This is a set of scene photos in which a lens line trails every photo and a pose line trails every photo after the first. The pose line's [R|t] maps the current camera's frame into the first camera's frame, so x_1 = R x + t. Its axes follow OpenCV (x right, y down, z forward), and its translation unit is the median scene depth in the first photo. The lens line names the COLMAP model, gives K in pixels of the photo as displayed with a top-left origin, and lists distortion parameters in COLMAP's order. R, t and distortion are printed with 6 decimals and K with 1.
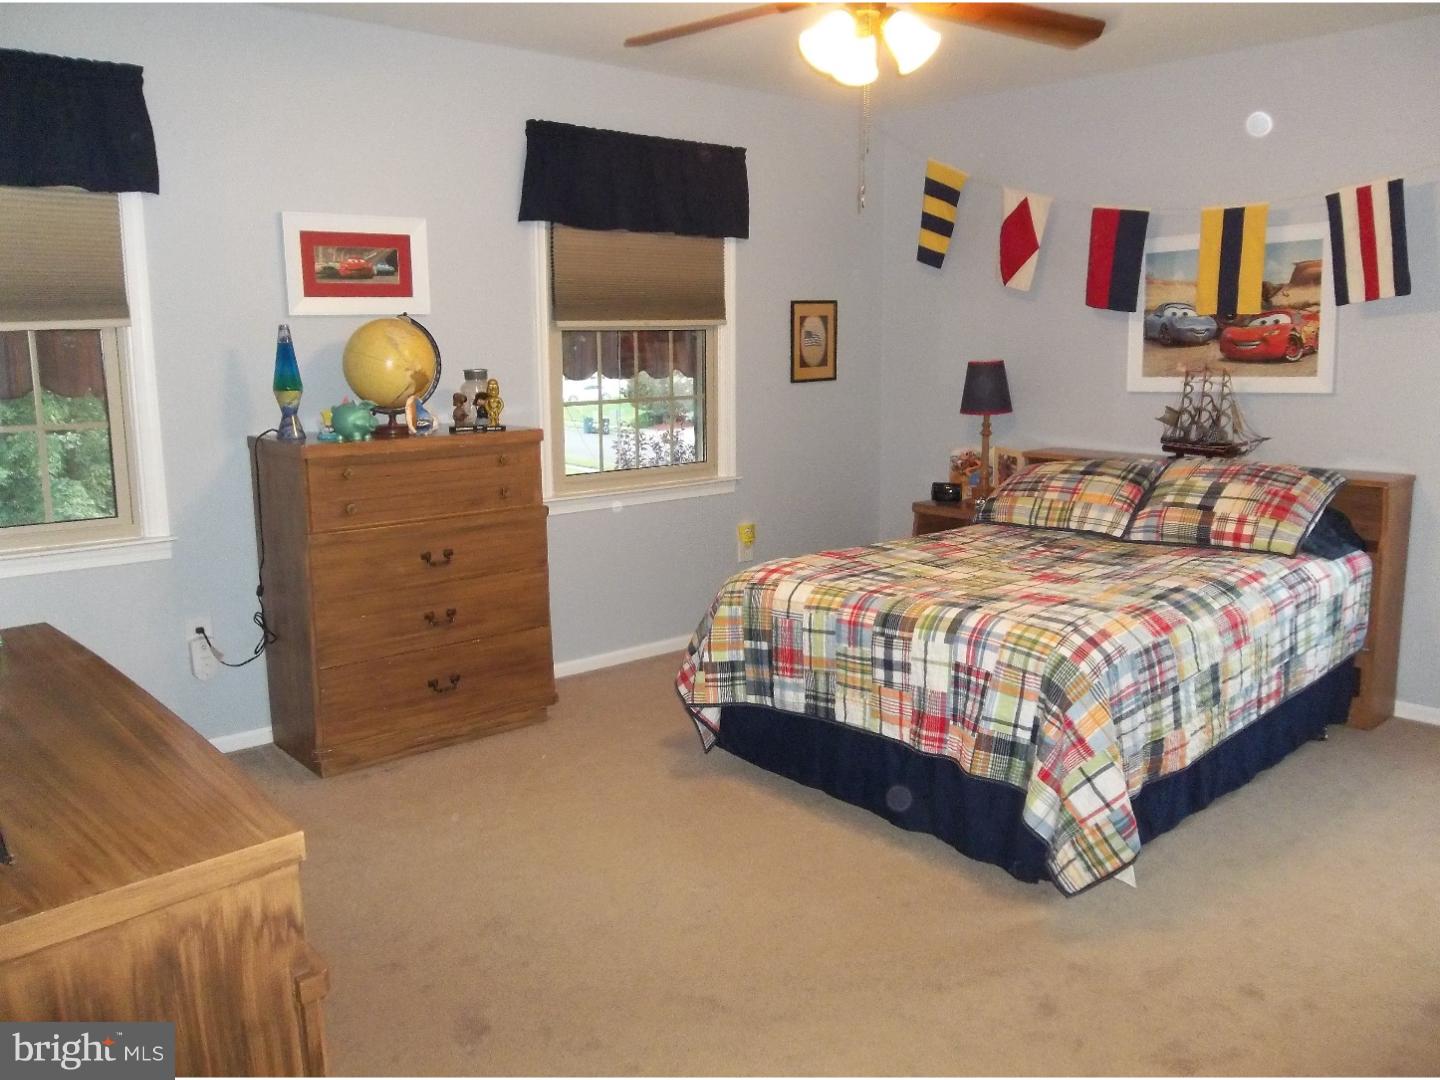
lens RADIAL K [[1162.8, 0, 719.6], [0, 1162.8, 536.2], [0, 0, 1]] dist [-0.005612, -0.033462]
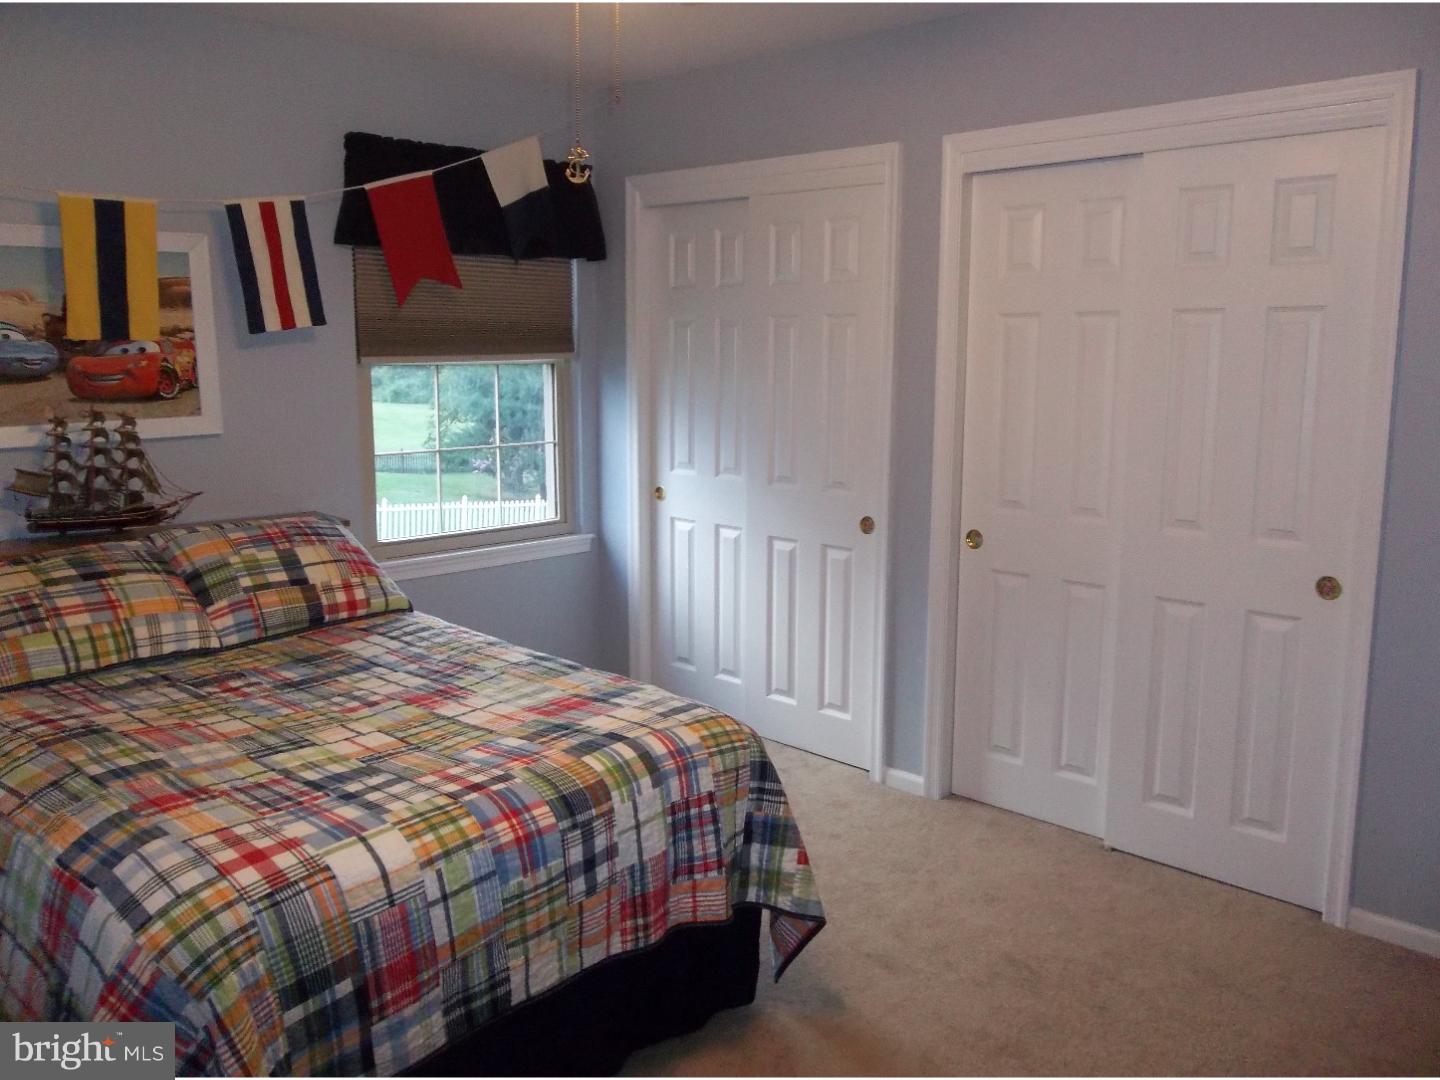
lens RADIAL K [[1162.8, 0, 720.7], [0, 1162.8, 547.8], [0, 0, 1]] dist [-0.005612, -0.033462]
pose [[-0.098164, -0.156163, 0.982841, -0.418733], [0.157987, 0.972641, 0.170322, -0.144084], [-0.982550, 0.171996, -0.070806, 0.790363]]
